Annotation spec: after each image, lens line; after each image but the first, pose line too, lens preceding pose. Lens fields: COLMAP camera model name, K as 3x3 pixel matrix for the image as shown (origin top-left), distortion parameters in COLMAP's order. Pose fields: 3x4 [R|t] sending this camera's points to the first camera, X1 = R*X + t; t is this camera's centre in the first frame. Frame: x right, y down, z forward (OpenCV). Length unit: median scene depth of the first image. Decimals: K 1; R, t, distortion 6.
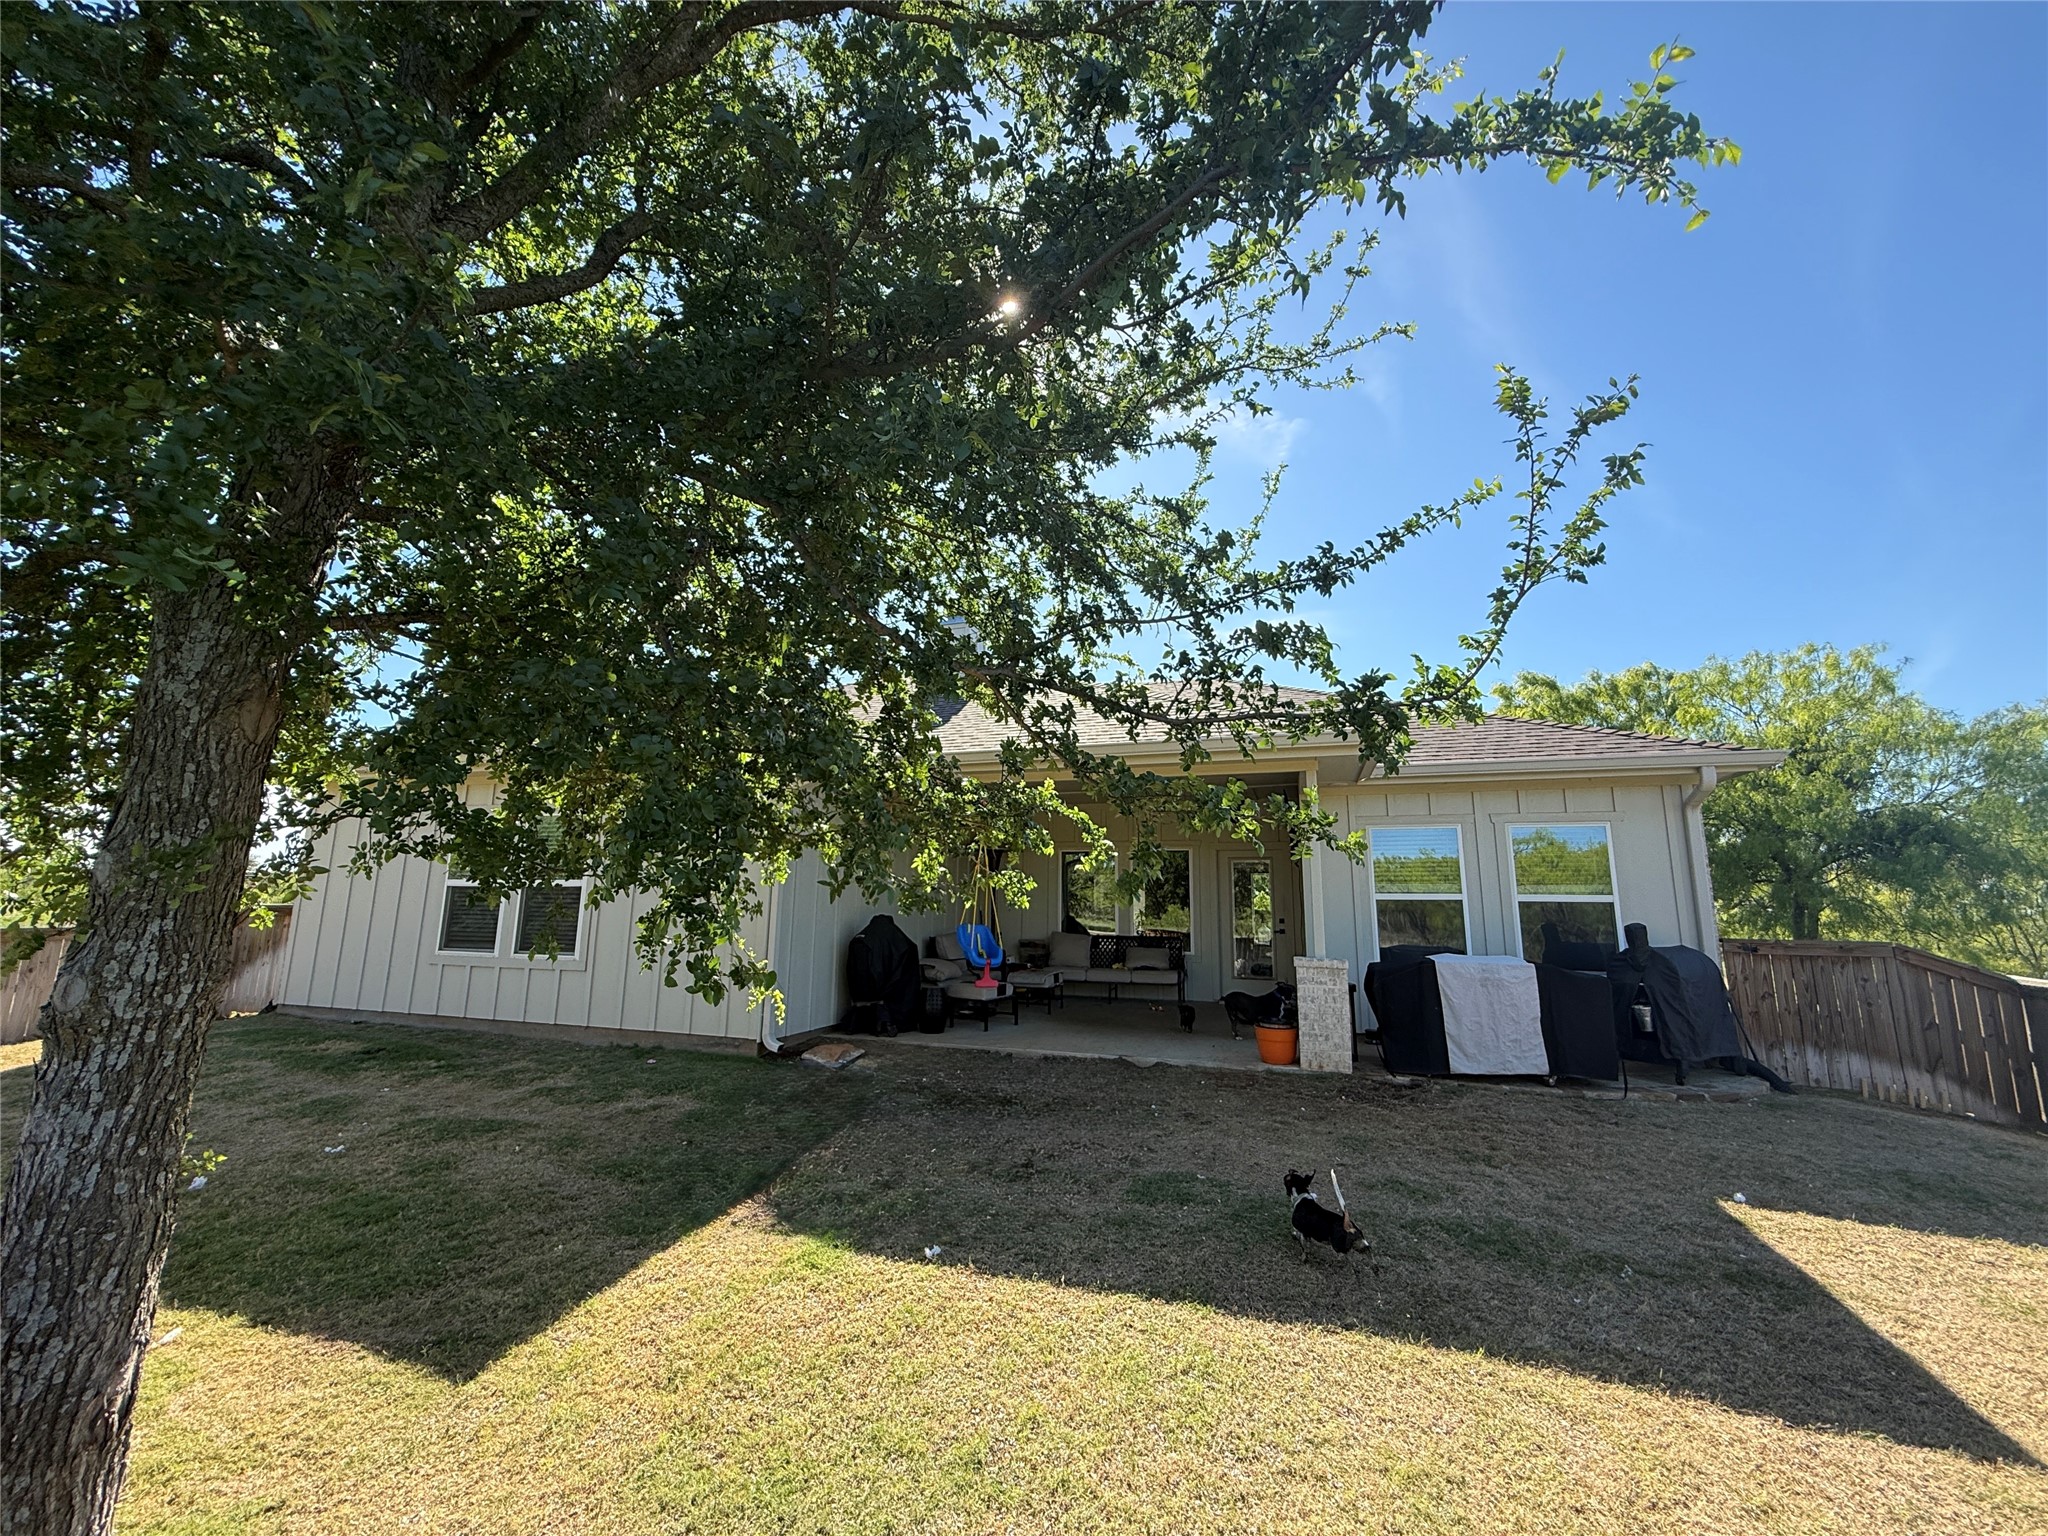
lens RADIAL K [[818.3, 0, 1024.9], [0, 818.3, 764.9], [0, 0, 1]] dist [-0.001669, -0.000072]
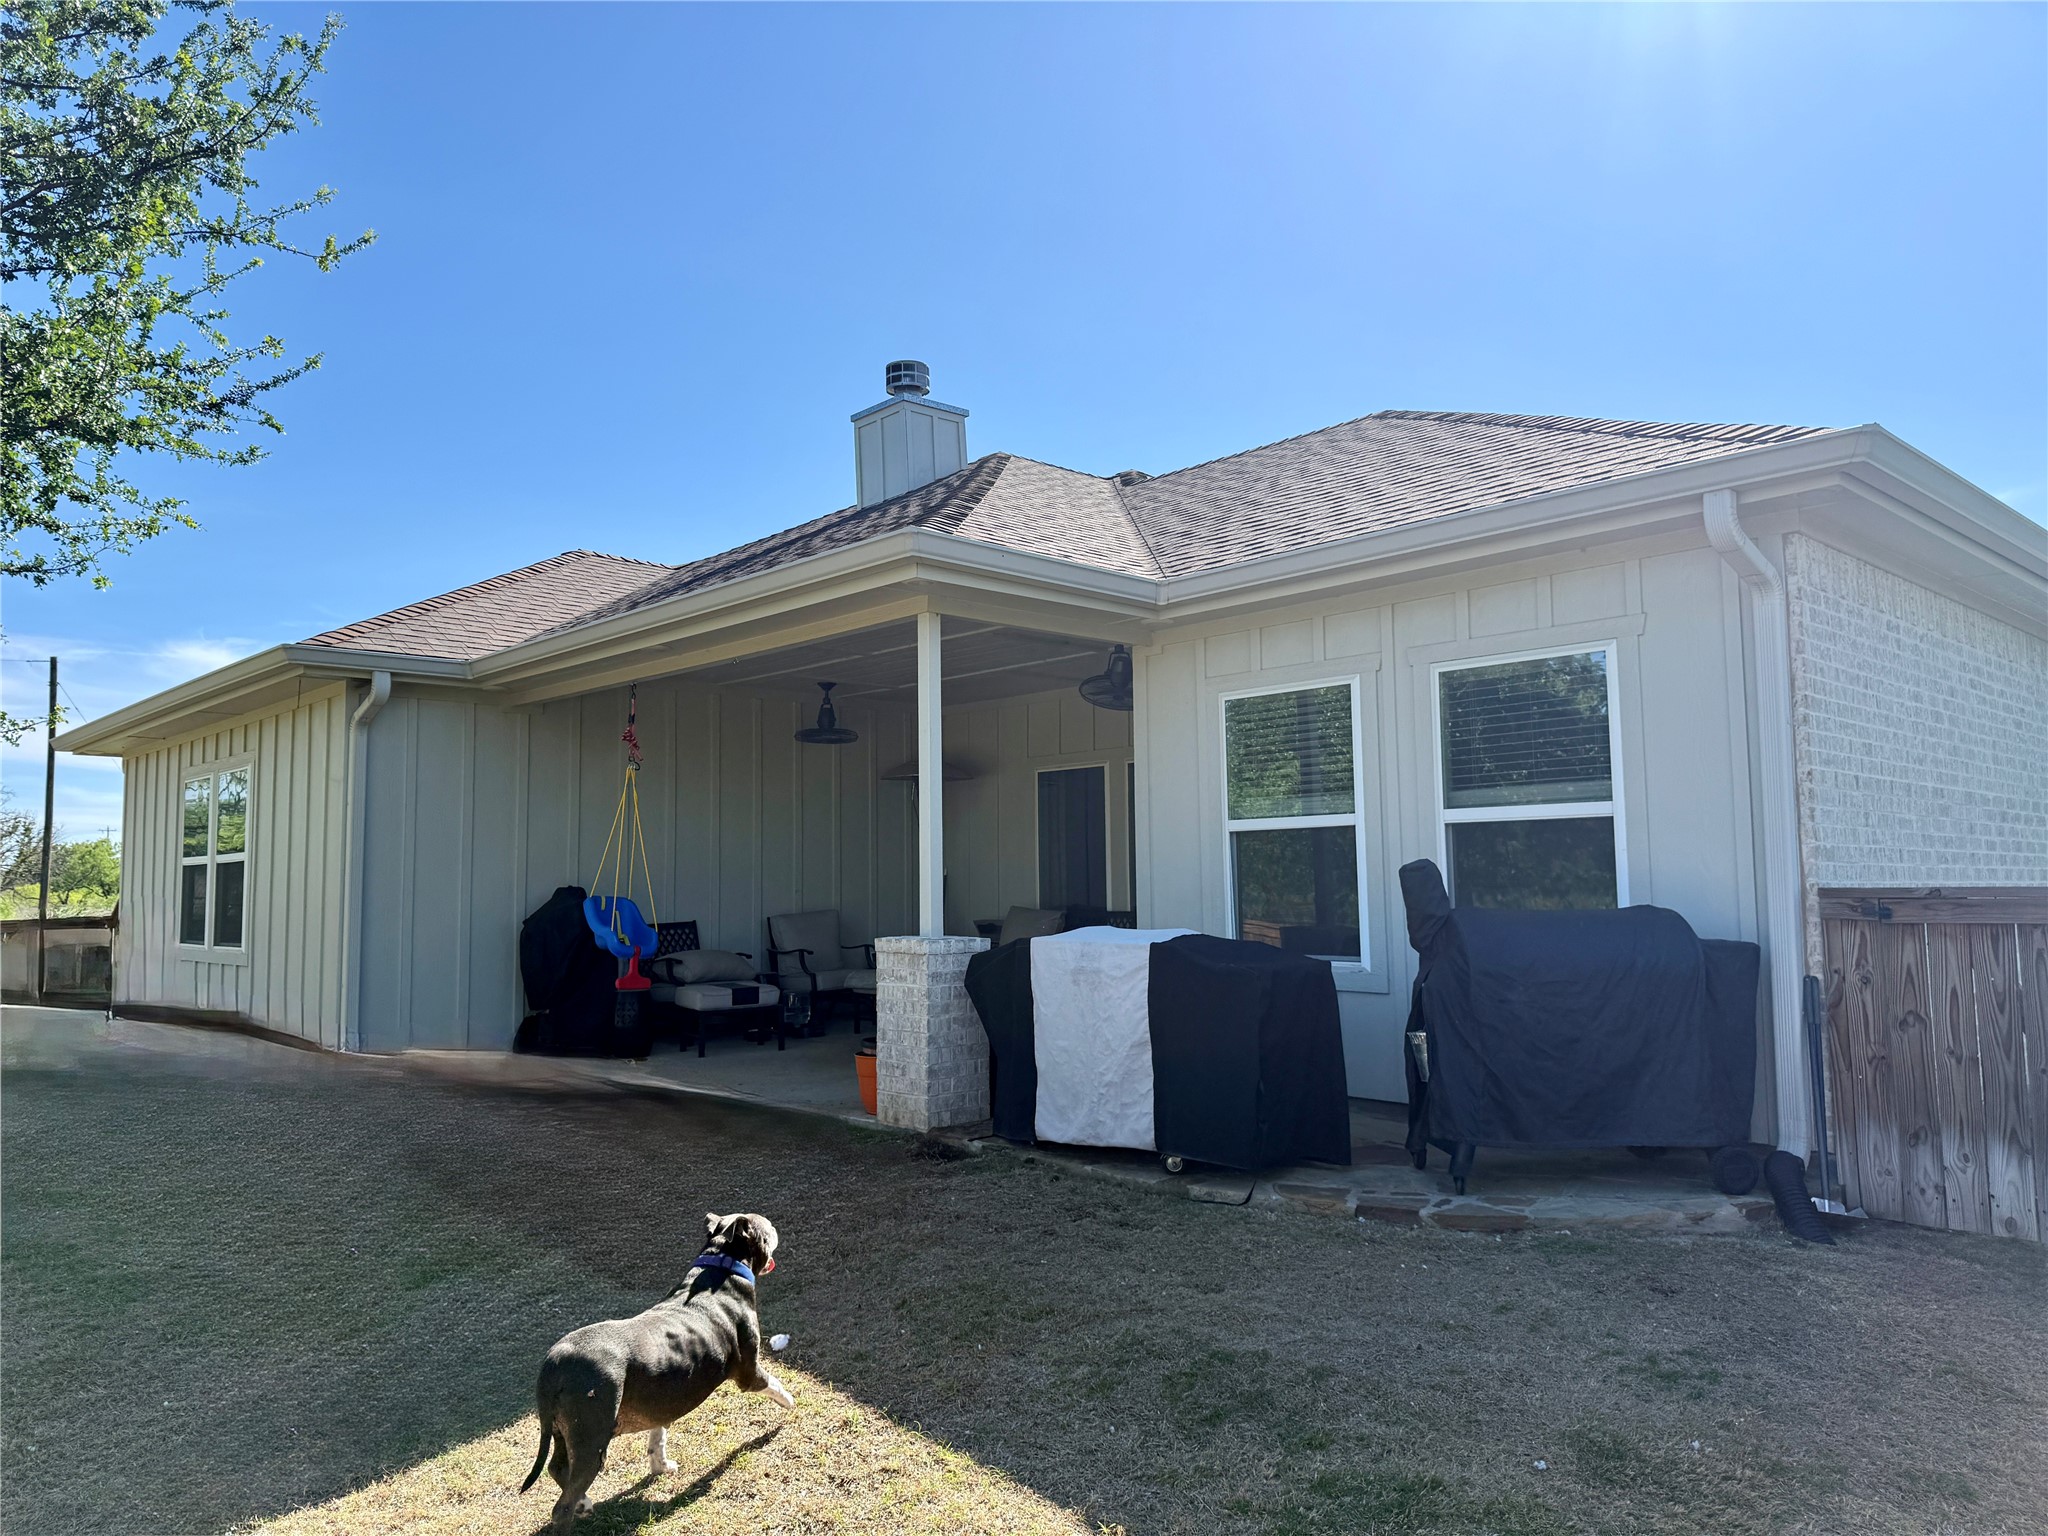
lens RADIAL K [[1461.2, 0, 1022.9], [0, 1461.2, 769.2], [0, 0, 1]] dist [0.004191, 0.001454]
pose [[0.875943, -0.063522, -0.478214, 0.899038], [0.104881, 0.992658, 0.060253, 0.062810], [0.470876, -0.102934, 0.876174, 0.142837]]
